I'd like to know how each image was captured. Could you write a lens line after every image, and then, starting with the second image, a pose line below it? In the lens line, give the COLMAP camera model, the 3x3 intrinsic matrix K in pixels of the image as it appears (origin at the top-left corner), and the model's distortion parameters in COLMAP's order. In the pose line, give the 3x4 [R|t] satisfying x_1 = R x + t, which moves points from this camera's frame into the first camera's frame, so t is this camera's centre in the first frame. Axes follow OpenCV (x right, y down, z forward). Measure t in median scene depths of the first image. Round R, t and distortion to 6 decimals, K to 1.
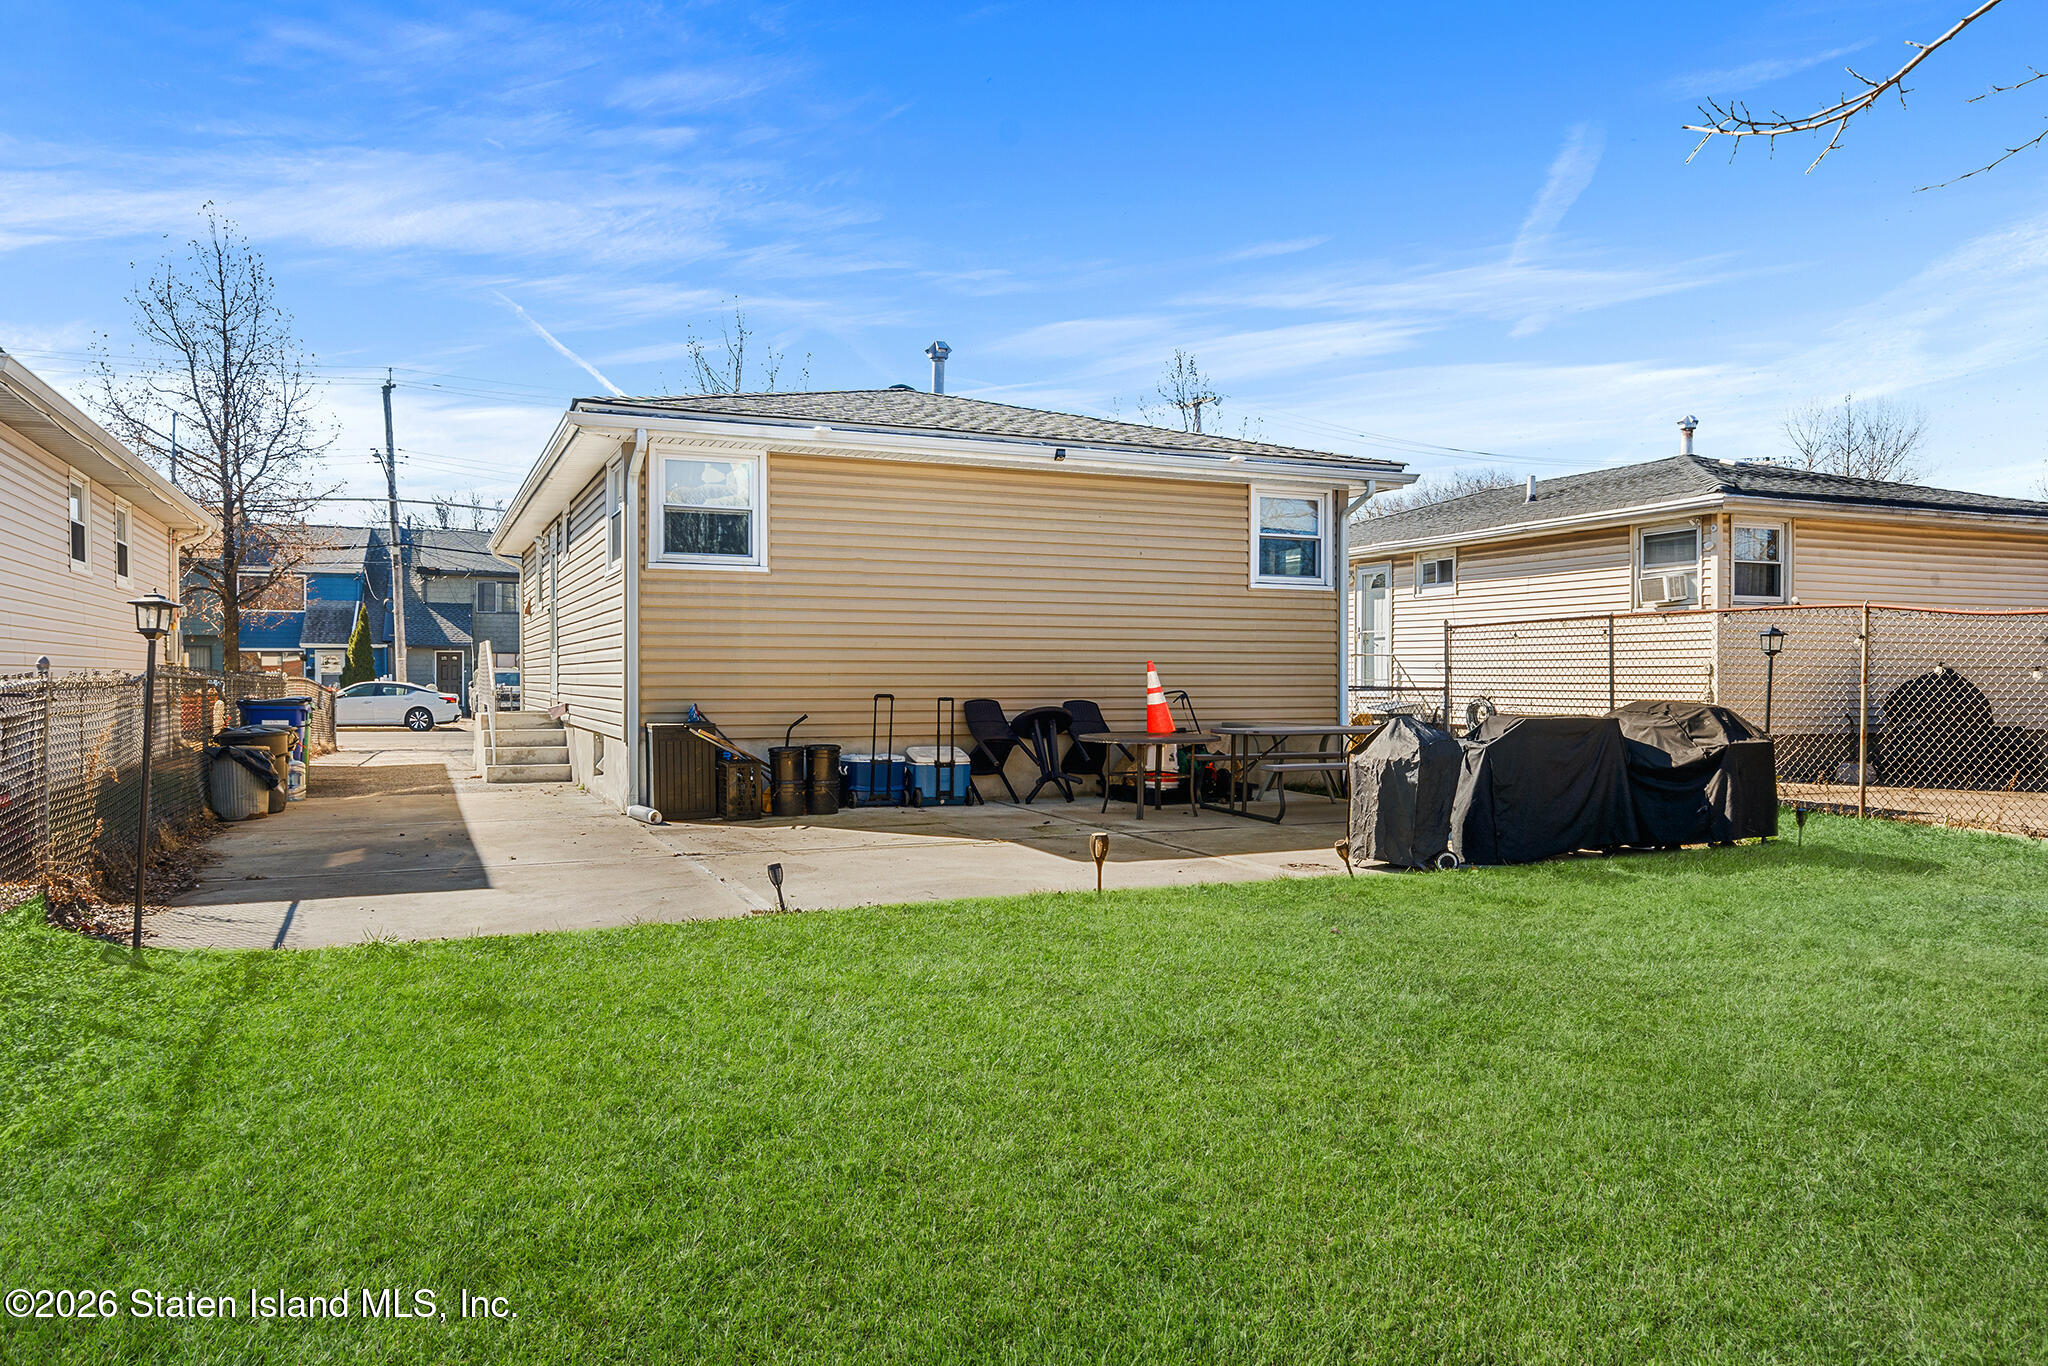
lens RADIAL K [[1395.2, 0, 1027.8], [0, 1395.2, 689.0], [0, 0, 1]] dist [0.008160, -0.001509]
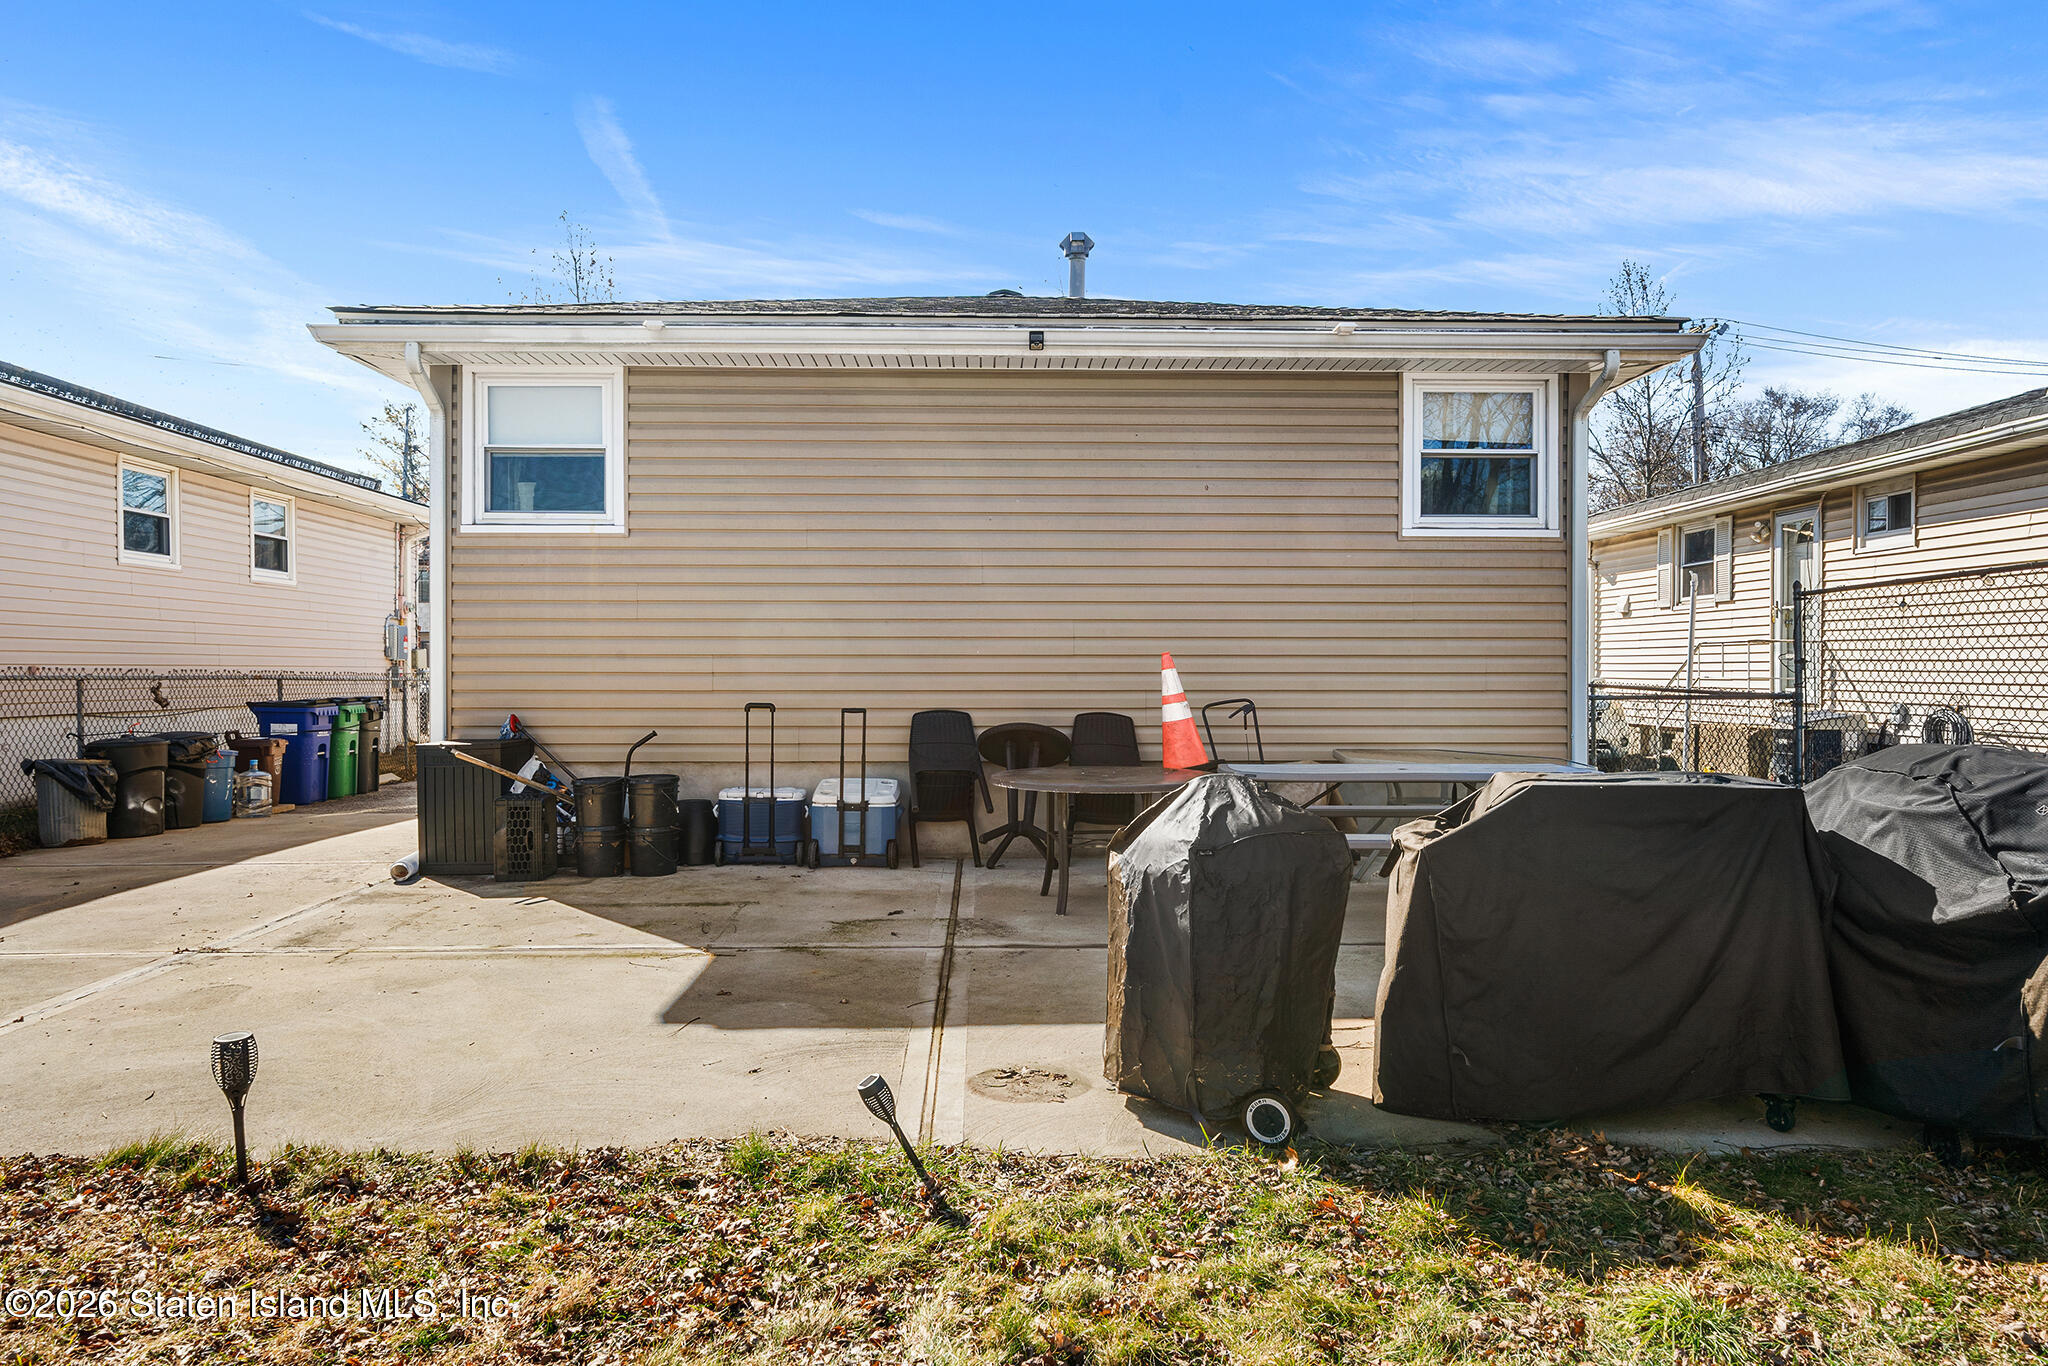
lens RADIAL K [[1395.2, 0, 1018.7], [0, 1395.2, 676.2], [0, 0, 1]] dist [0.008160, -0.001509]
pose [[0.925916, 0.000918, -0.377729, 0.274675], [-0.002420, 0.999991, -0.003502, -0.007248], [0.377722, 0.004156, 0.925910, 0.402818]]
